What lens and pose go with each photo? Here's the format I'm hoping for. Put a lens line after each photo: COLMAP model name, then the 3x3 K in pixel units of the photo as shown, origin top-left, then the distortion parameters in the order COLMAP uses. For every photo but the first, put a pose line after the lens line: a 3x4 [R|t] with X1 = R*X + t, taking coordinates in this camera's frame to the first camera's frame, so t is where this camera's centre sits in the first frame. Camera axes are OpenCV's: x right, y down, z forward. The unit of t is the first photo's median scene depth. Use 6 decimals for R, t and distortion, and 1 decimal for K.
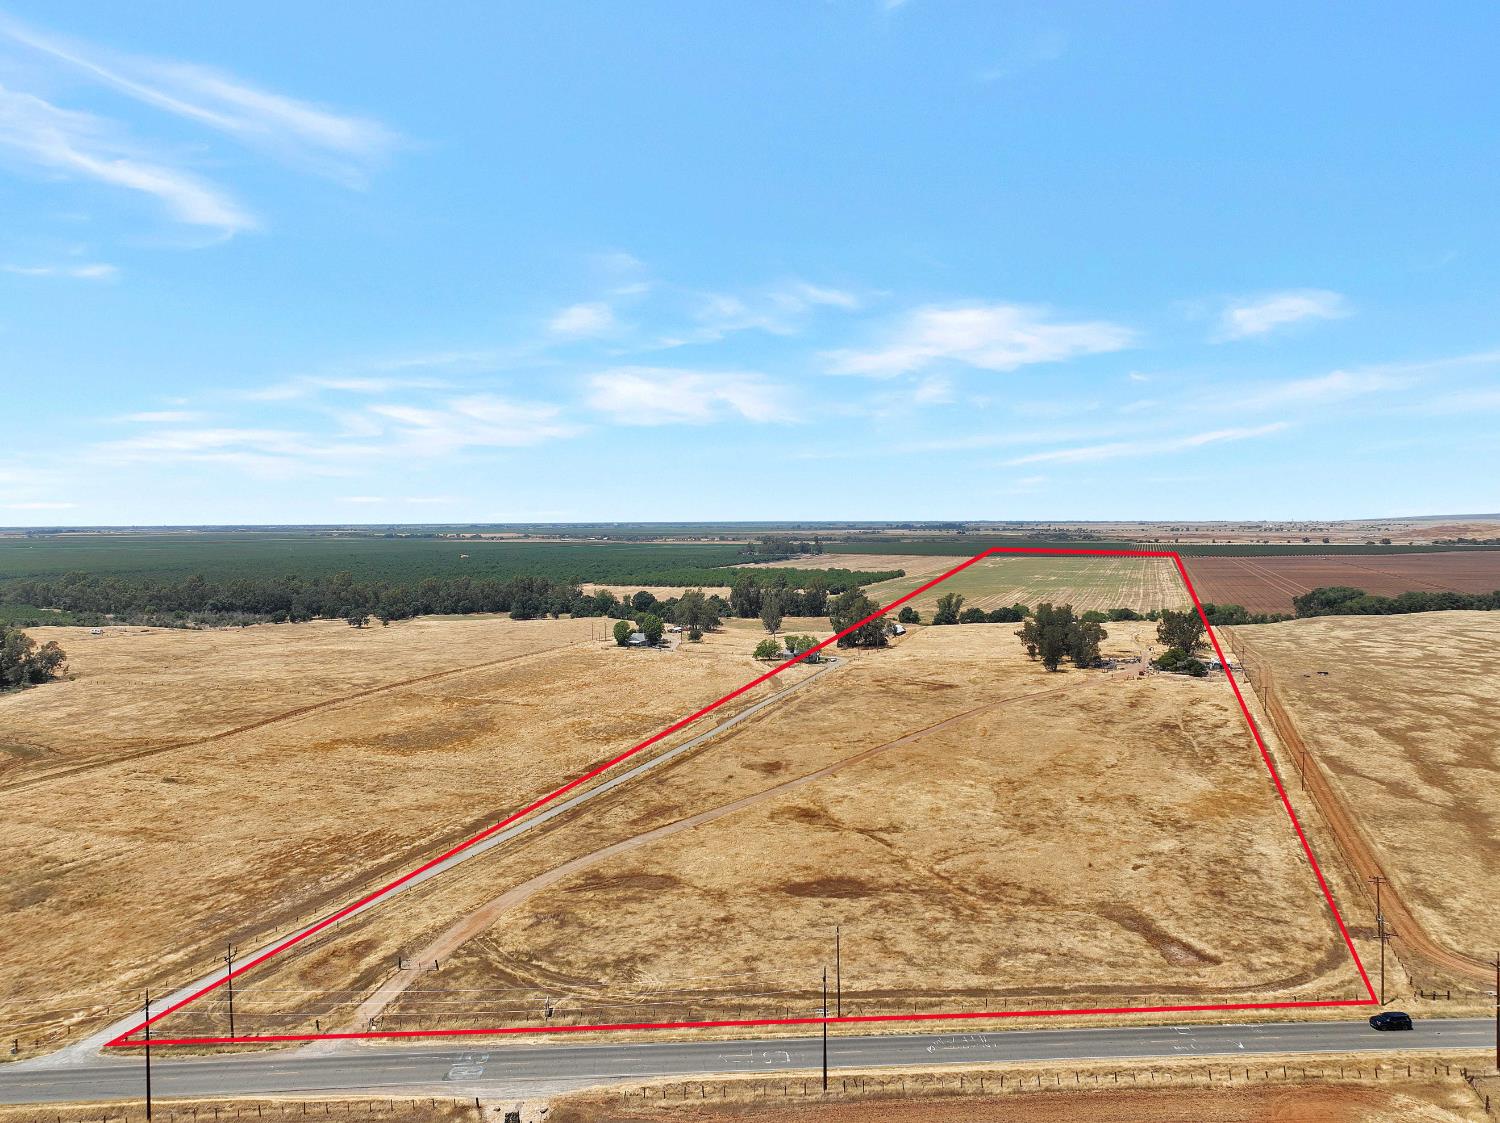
lens RADIAL K [[1053.4, 0, 753.2], [0, 1053.4, 535.7], [0, 0, 1]] dist [-0.000865, 0.014226]
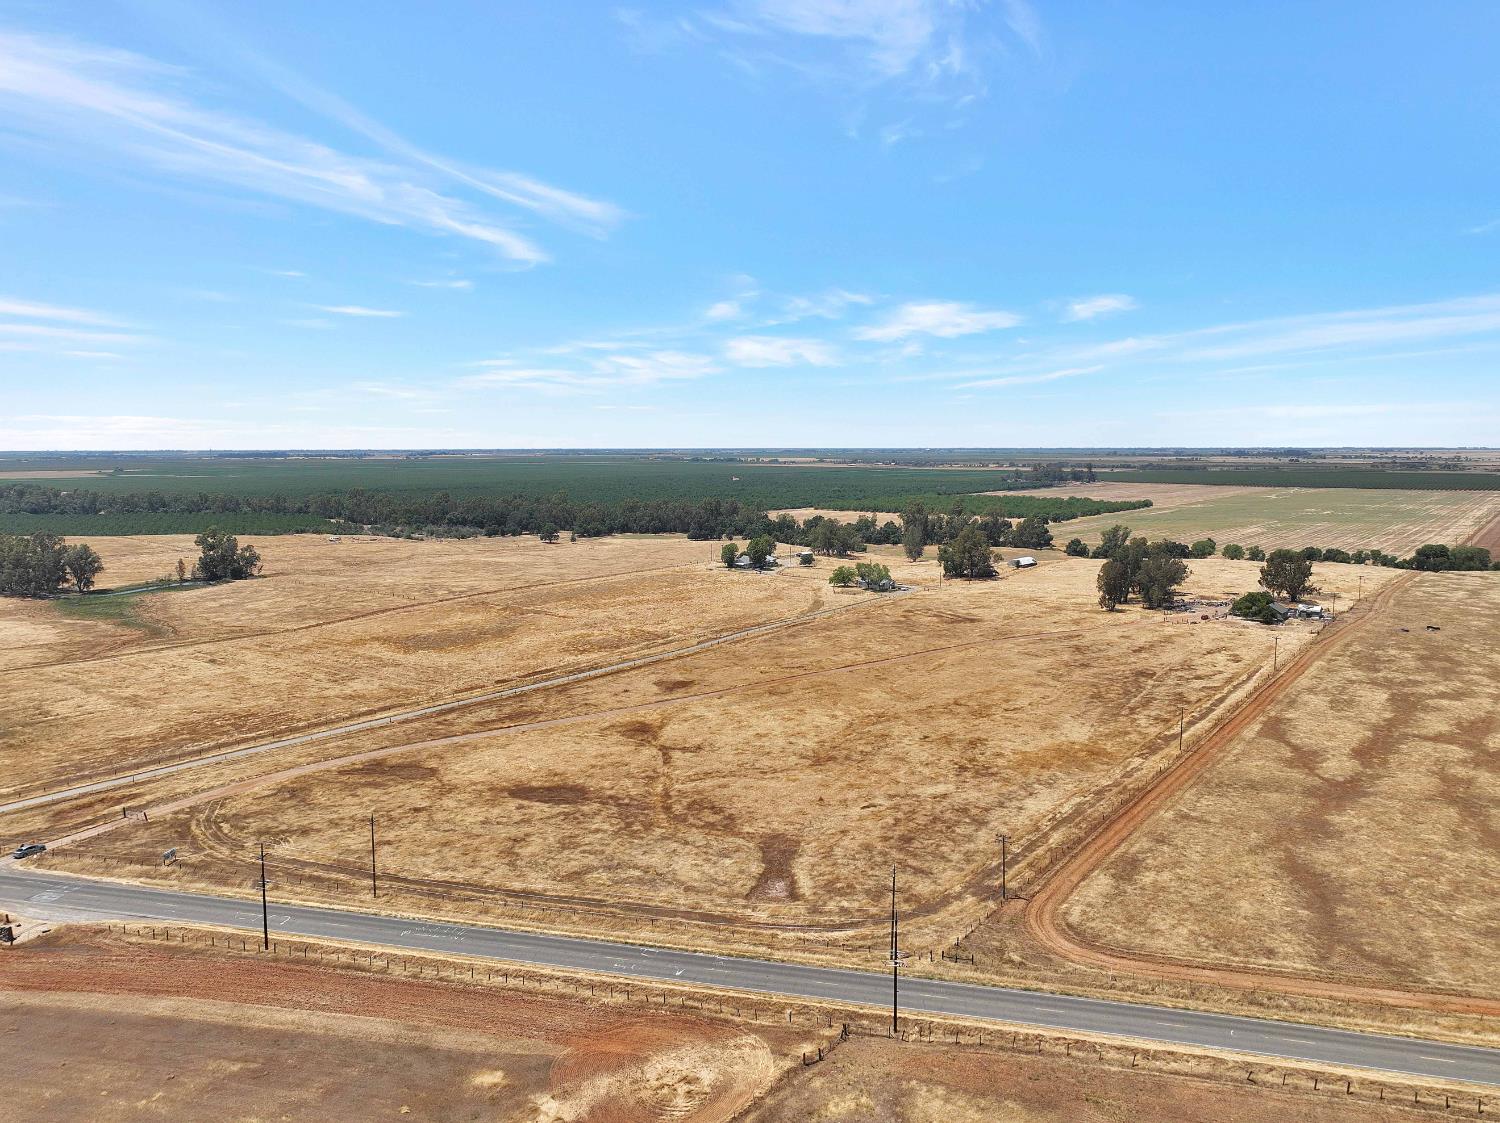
lens RADIAL K [[1053.4, 0, 753.2], [0, 1053.4, 535.7], [0, 0, 1]] dist [-0.000865, 0.014226]
pose [[0.955209, 0.028358, -0.294569, 0.481591], [-0.007415, 0.997379, 0.071973, -0.002444], [0.295838, -0.066565, 0.952916, 0.055358]]
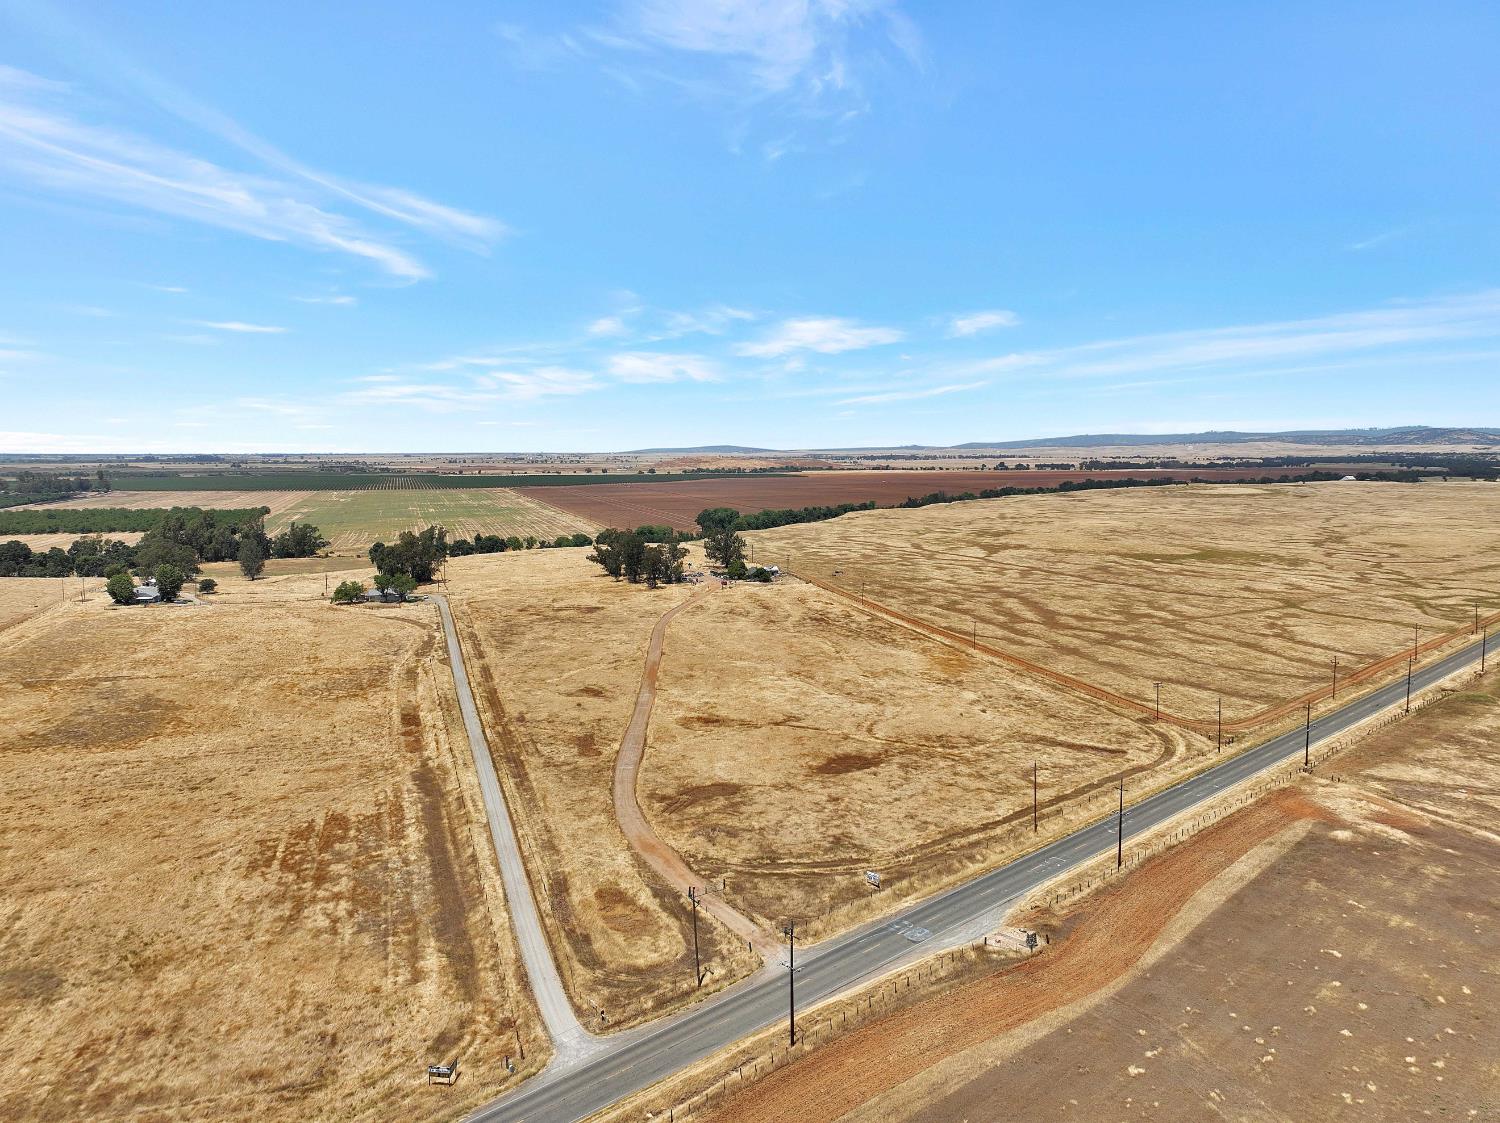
lens RADIAL K [[1053.4, 0, 753.2], [0, 1053.4, 535.7], [0, 0, 1]] dist [-0.000865, 0.014226]
pose [[0.776935, -0.047534, 0.627784, -0.618482], [0.007308, 0.997759, 0.066503, 0.000497], [-0.629538, -0.047080, 0.775542, 0.138094]]
